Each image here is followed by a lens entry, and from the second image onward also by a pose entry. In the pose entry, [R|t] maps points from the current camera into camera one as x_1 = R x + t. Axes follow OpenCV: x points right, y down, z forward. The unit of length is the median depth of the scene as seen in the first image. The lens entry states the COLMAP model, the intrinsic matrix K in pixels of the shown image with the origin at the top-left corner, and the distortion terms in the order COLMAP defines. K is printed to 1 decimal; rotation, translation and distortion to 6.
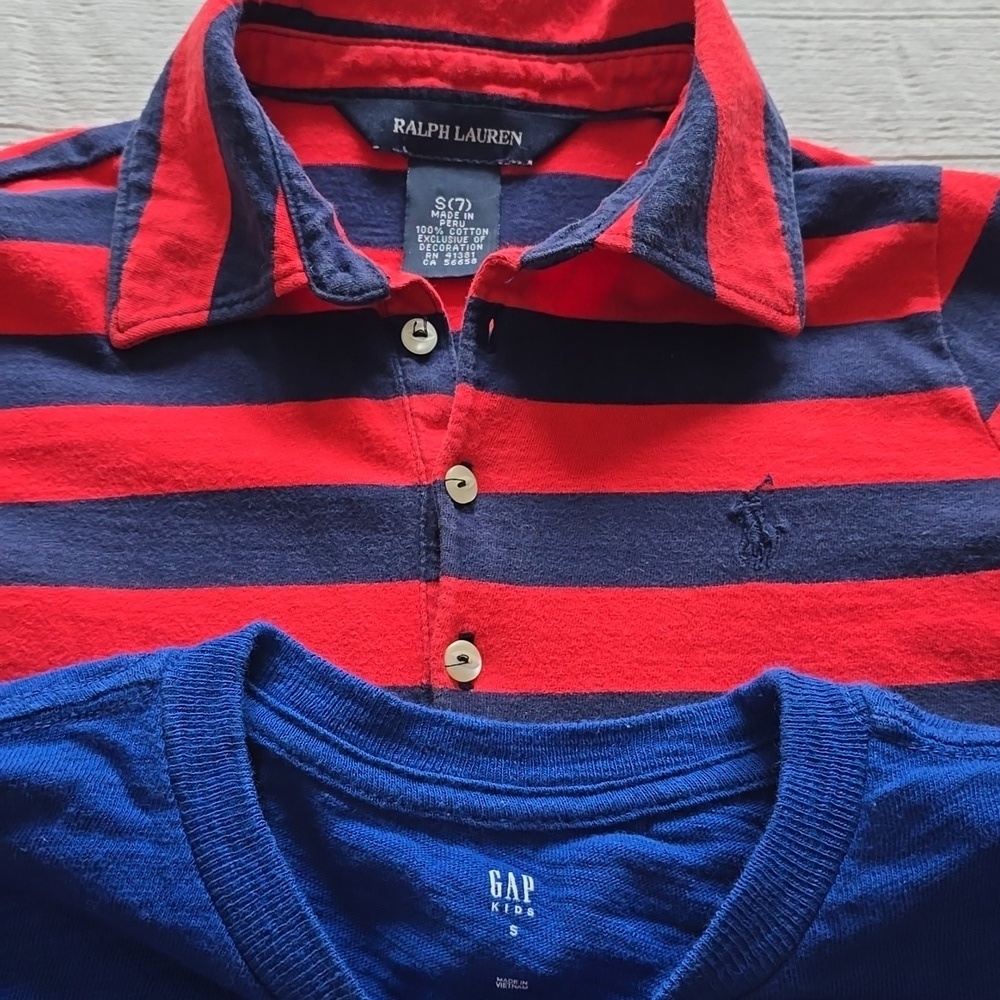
lens RADIAL K [[1620.7, 0, 492.5], [0, 1620.7, 495.2], [0, 0, 1]] dist [0.068368, 0.000000]
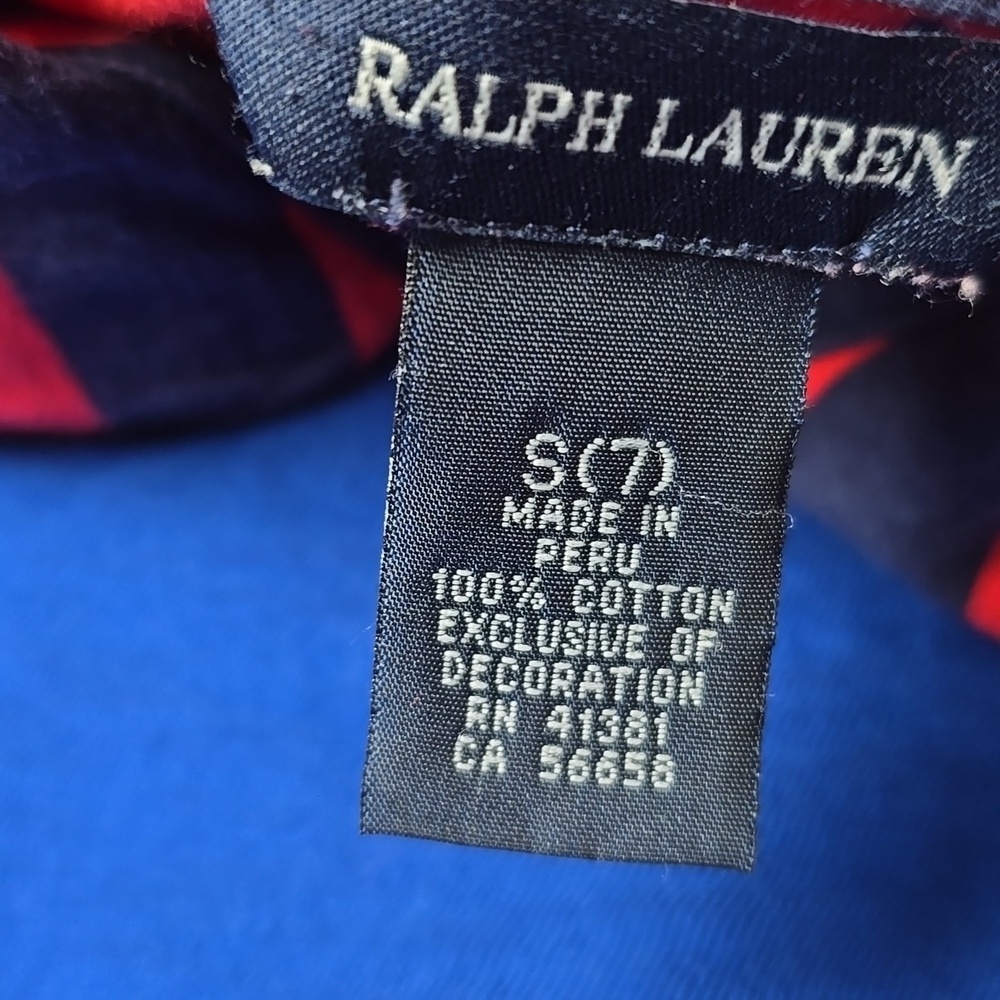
lens RADIAL K [[1503.5, 0, 496.6], [0, 1503.5, 498.1], [0, 0, 1]] dist [0.046949, 0.000000]
pose [[0.995617, 0.059651, 0.072033, -0.055893], [-0.092187, 0.755774, 0.648312, -0.324626], [-0.015768, -0.652110, 0.757960, 0.870766]]
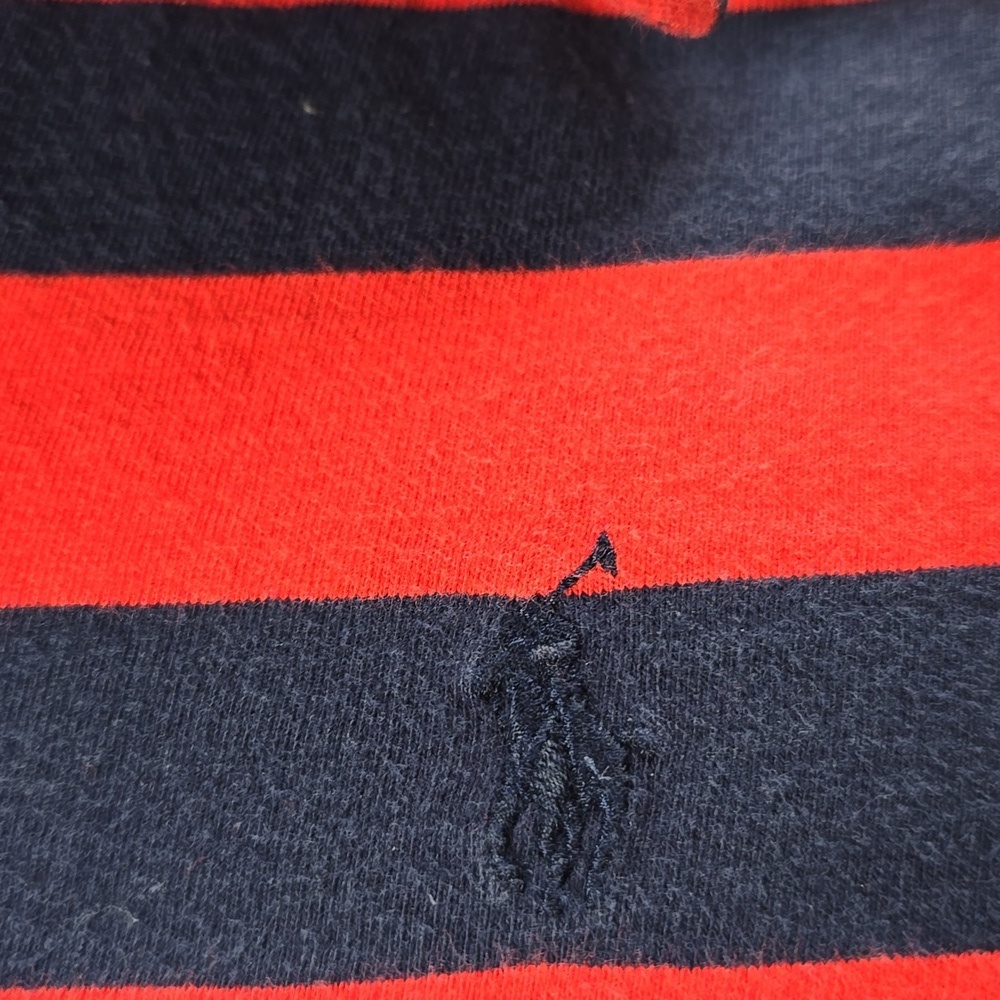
lens RADIAL K [[1503.5, 0, 500.5], [0, 1503.5, 497.1], [0, 0, 1]] dist [0.046949, 0.000000]
pose [[0.999349, -0.016856, 0.031894, 0.135800], [0.011475, 0.986733, 0.161944, -0.058492], [-0.034201, -0.161473, 0.986284, 0.700751]]
